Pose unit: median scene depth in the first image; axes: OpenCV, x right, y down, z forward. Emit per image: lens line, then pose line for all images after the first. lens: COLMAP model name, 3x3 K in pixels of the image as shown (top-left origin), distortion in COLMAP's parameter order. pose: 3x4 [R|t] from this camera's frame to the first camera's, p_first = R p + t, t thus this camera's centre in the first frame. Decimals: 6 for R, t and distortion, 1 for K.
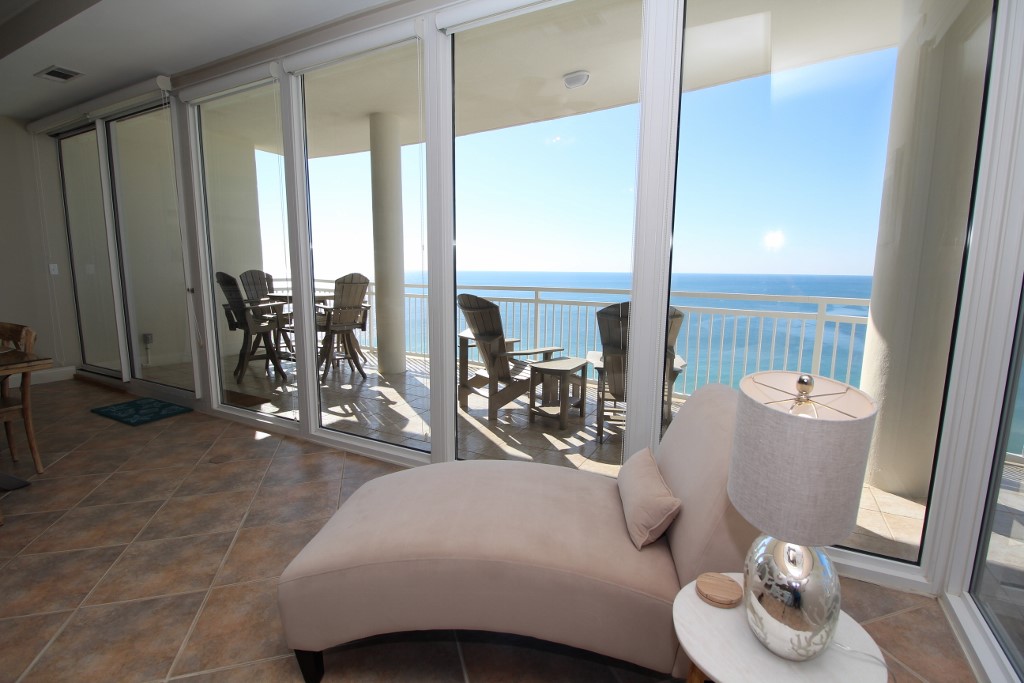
lens RADIAL K [[483.6, 0, 512.0], [0, 483.6, 341.5], [0, 0, 1]] dist [-0.003063, -0.001522]
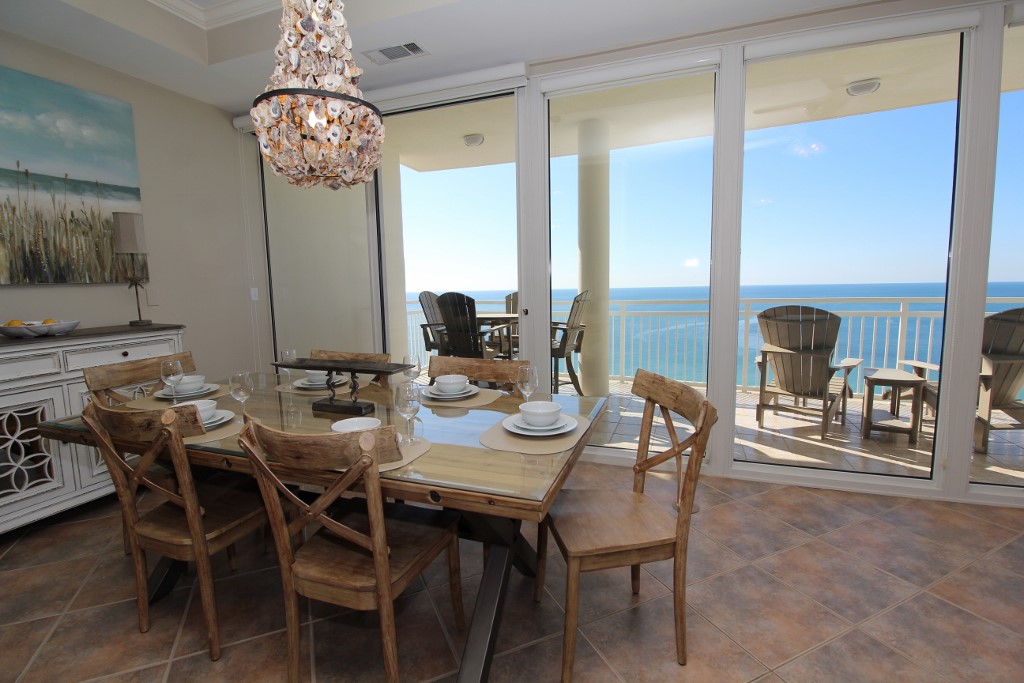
lens RADIAL K [[483.6, 0, 512.0], [0, 483.6, 341.5], [0, 0, 1]] dist [-0.003063, -0.001522]
pose [[0.989136, -0.041387, 0.141054, -0.501594], [0.046668, 0.998320, -0.034336, -0.015475], [-0.139395, 0.040546, 0.989406, 0.097656]]
